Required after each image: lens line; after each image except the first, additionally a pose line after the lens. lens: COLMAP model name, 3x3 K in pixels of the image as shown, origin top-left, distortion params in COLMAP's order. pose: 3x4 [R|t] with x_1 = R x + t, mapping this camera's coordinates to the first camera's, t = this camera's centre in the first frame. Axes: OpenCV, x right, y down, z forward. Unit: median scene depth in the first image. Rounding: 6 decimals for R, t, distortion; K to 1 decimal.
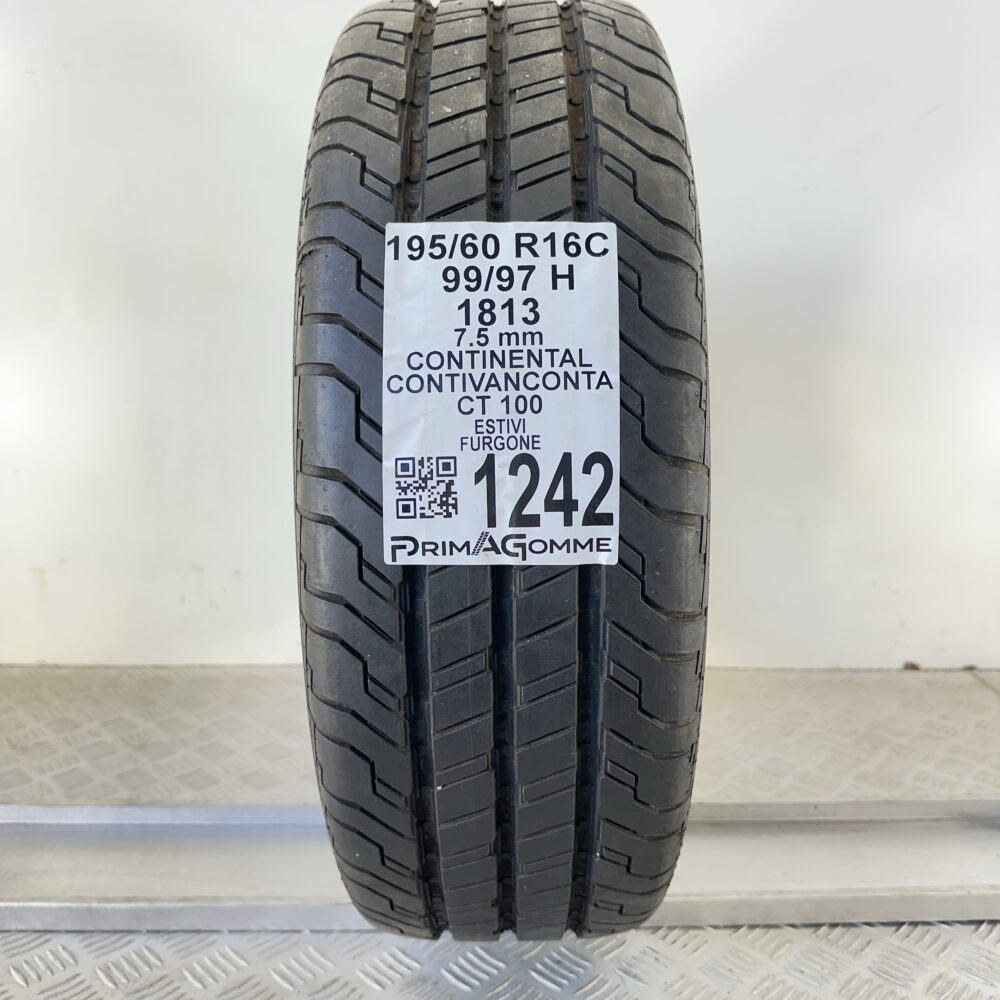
lens RADIAL K [[1004.2, 0, 475.1], [0, 1004.2, 499.3], [0, 0, 1]] dist [0.167180, -0.546363]
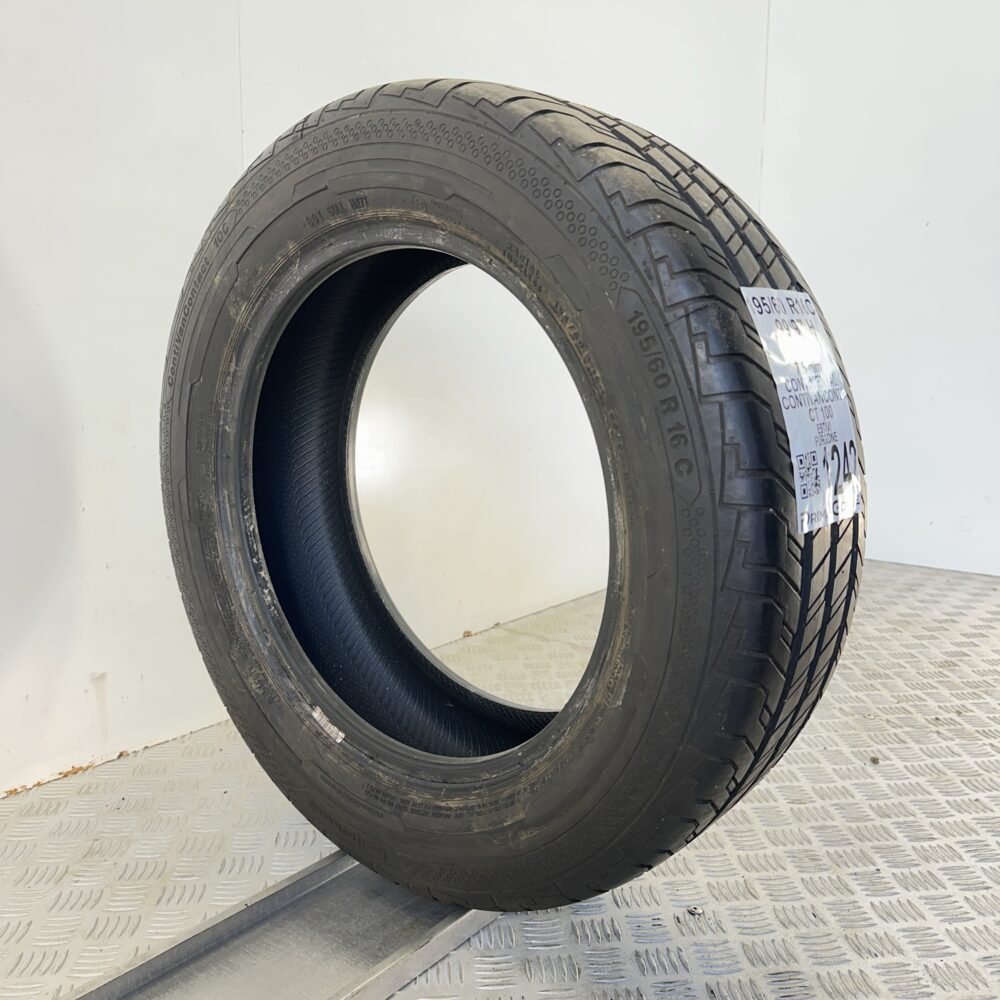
lens RADIAL K [[1004.2, 0, 475.1], [0, 1004.2, 499.3], [0, 0, 1]] dist [0.167180, -0.546363]
pose [[0.632153, -0.120970, 0.765342, -1.419126], [0.160096, 0.986816, 0.023740, -0.085261], [-0.758124, 0.107521, 0.643185, 0.445158]]
